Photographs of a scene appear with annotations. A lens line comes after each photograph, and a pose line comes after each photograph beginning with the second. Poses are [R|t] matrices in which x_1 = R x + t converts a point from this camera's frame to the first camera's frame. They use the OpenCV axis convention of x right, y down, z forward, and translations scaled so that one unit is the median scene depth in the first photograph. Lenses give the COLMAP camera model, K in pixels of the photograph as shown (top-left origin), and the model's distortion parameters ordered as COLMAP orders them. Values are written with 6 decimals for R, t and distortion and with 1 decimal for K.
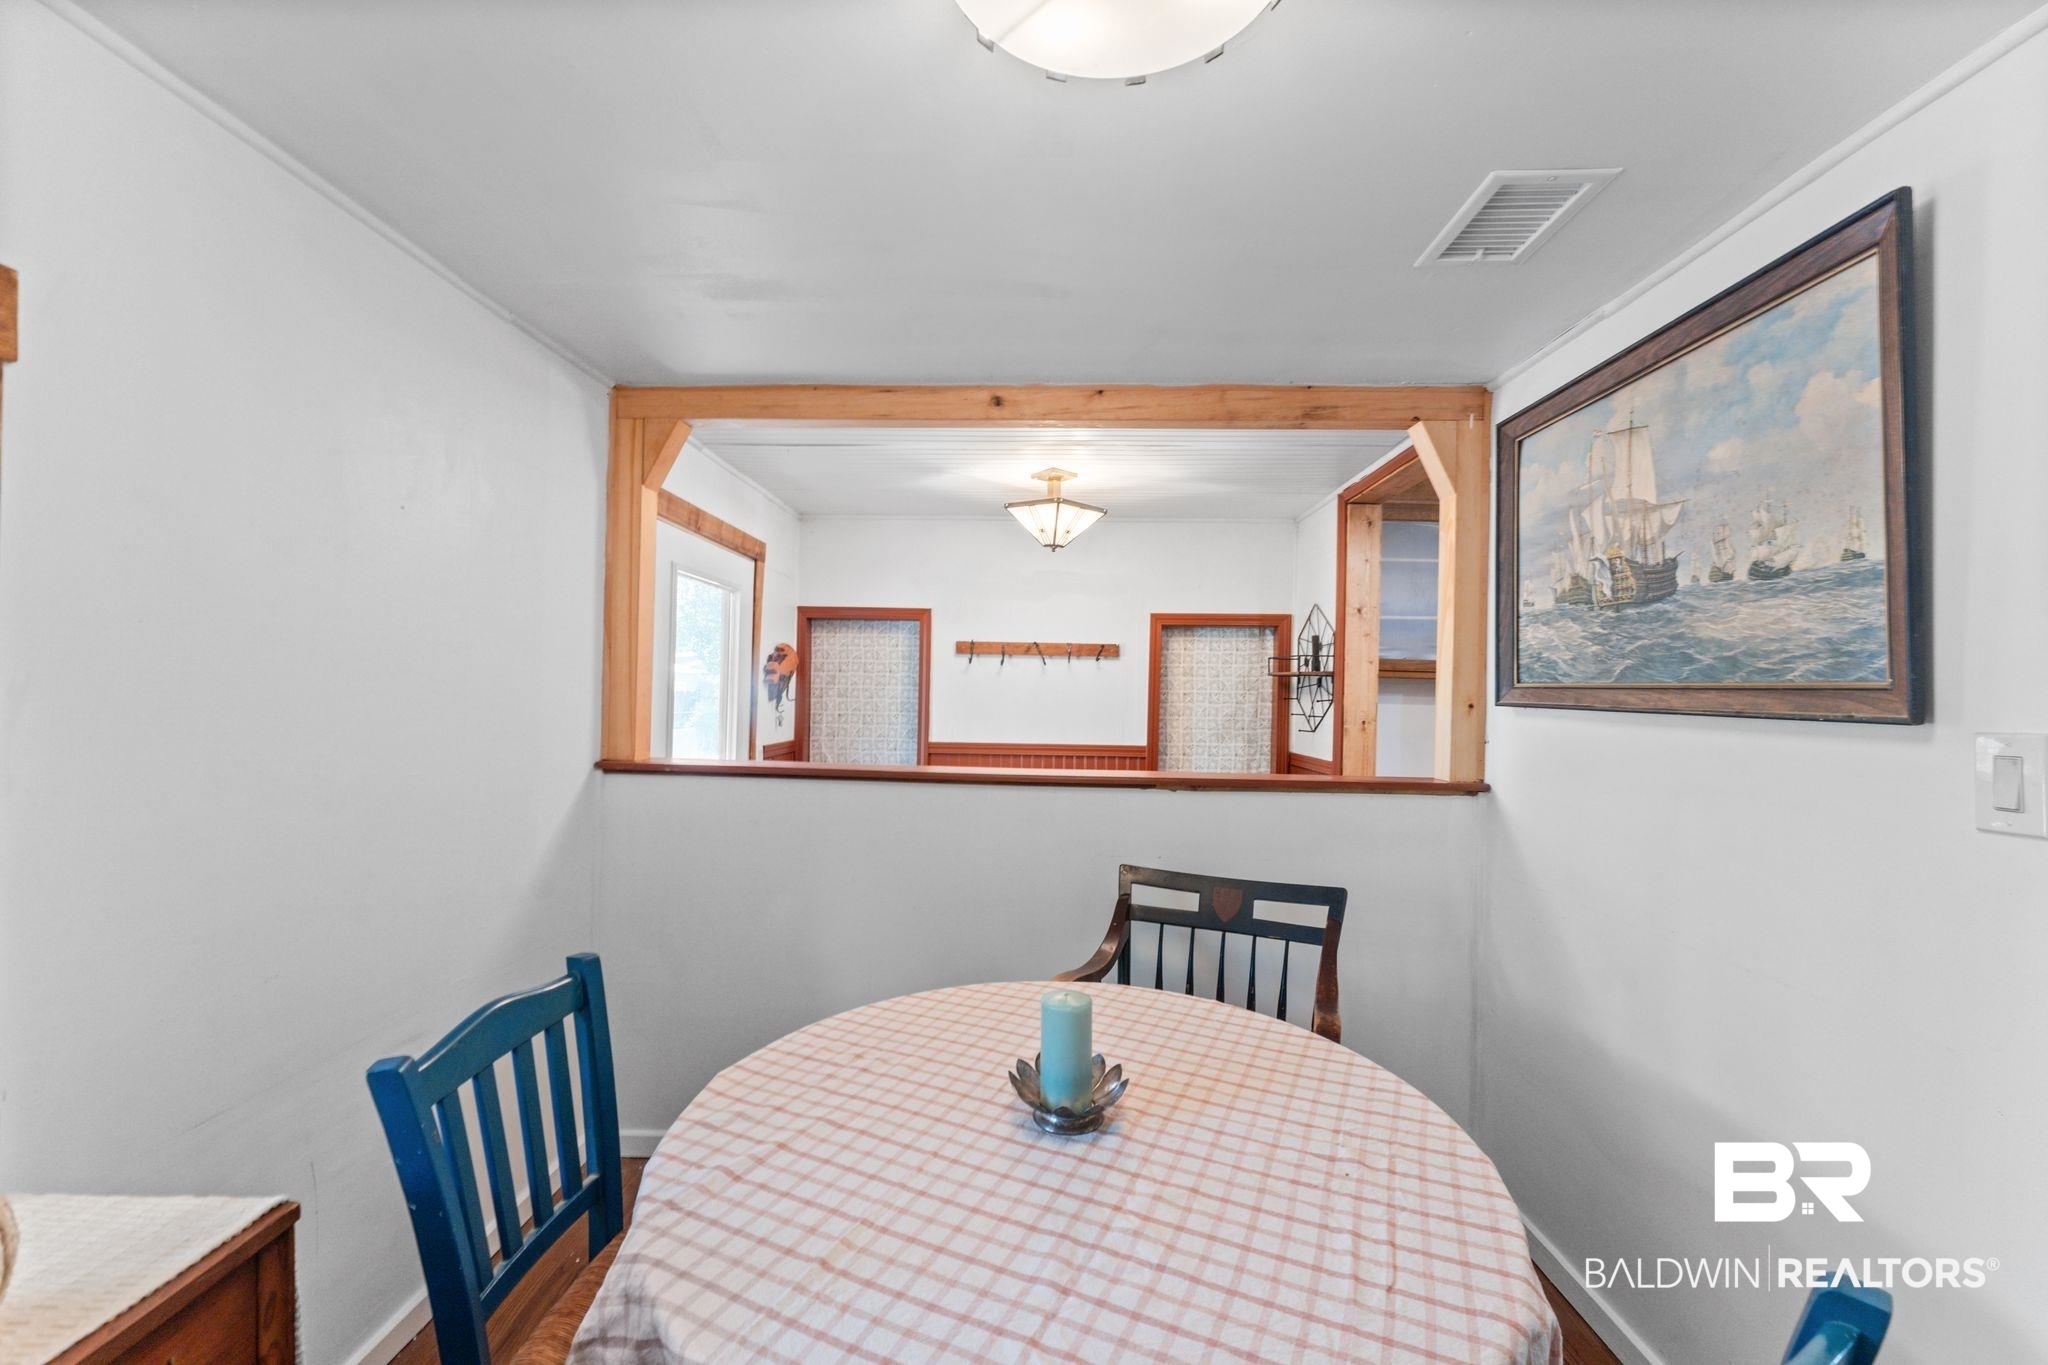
lens RADIAL K [[832.5, 0, 1018.3], [0, 832.5, 692.0], [0, 0, 1]] dist [0.007375, -0.001897]
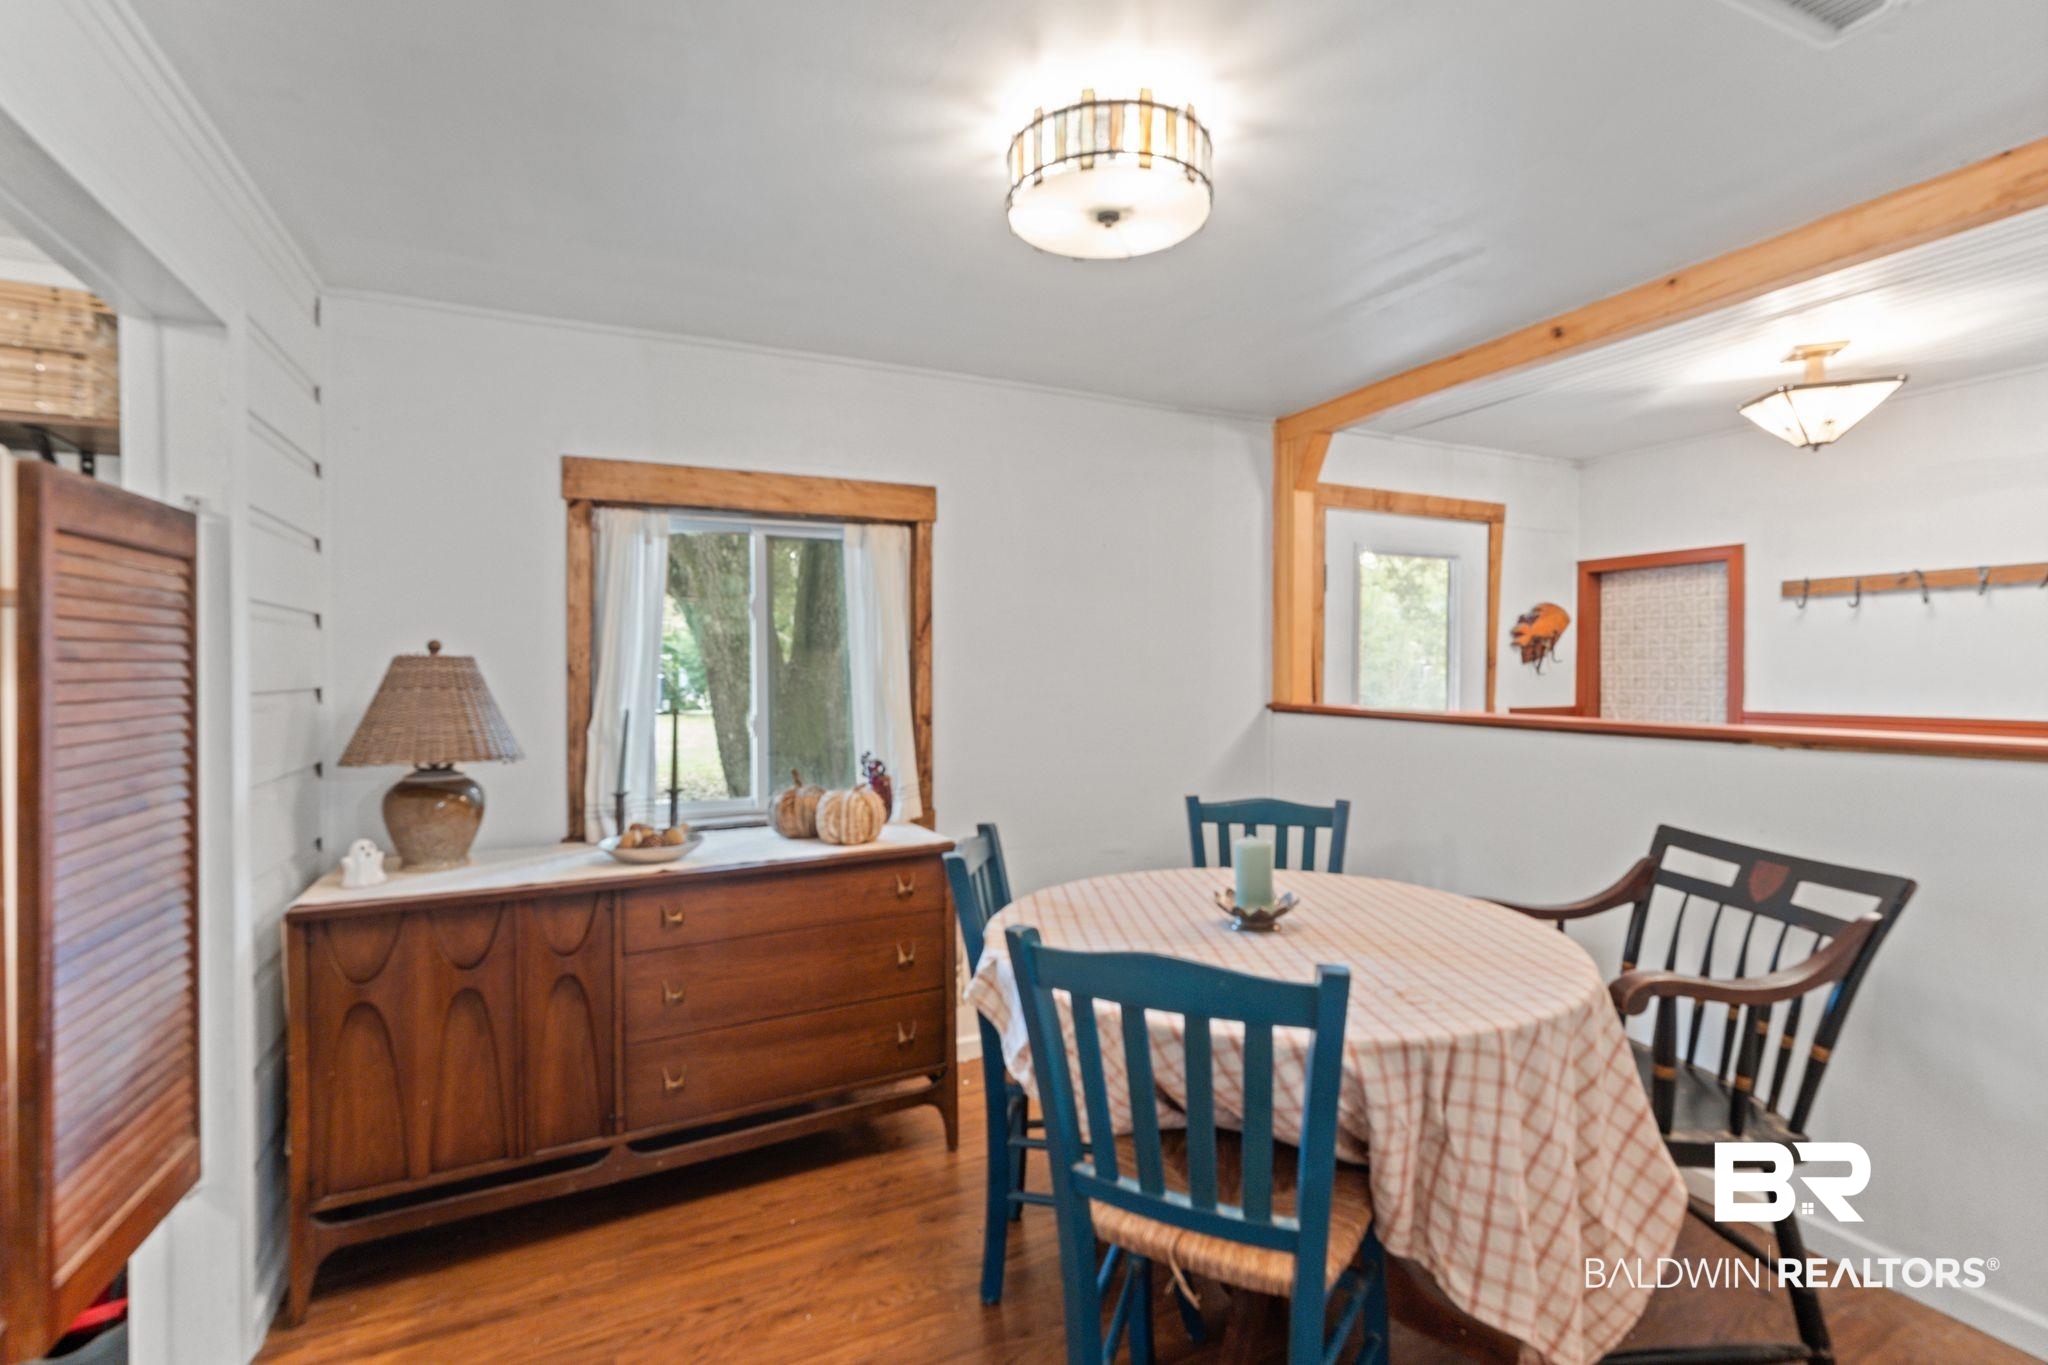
lens RADIAL K [[920.6, 0, 1007.1], [0, 920.6, 676.2], [0, 0, 1]] dist [0.000291, 0.000730]
pose [[0.459266, -0.013260, -0.888200, 0.689593], [0.008236, 0.999909, -0.010669, 0.058209], [0.888260, -0.002415, 0.459334, -0.055974]]
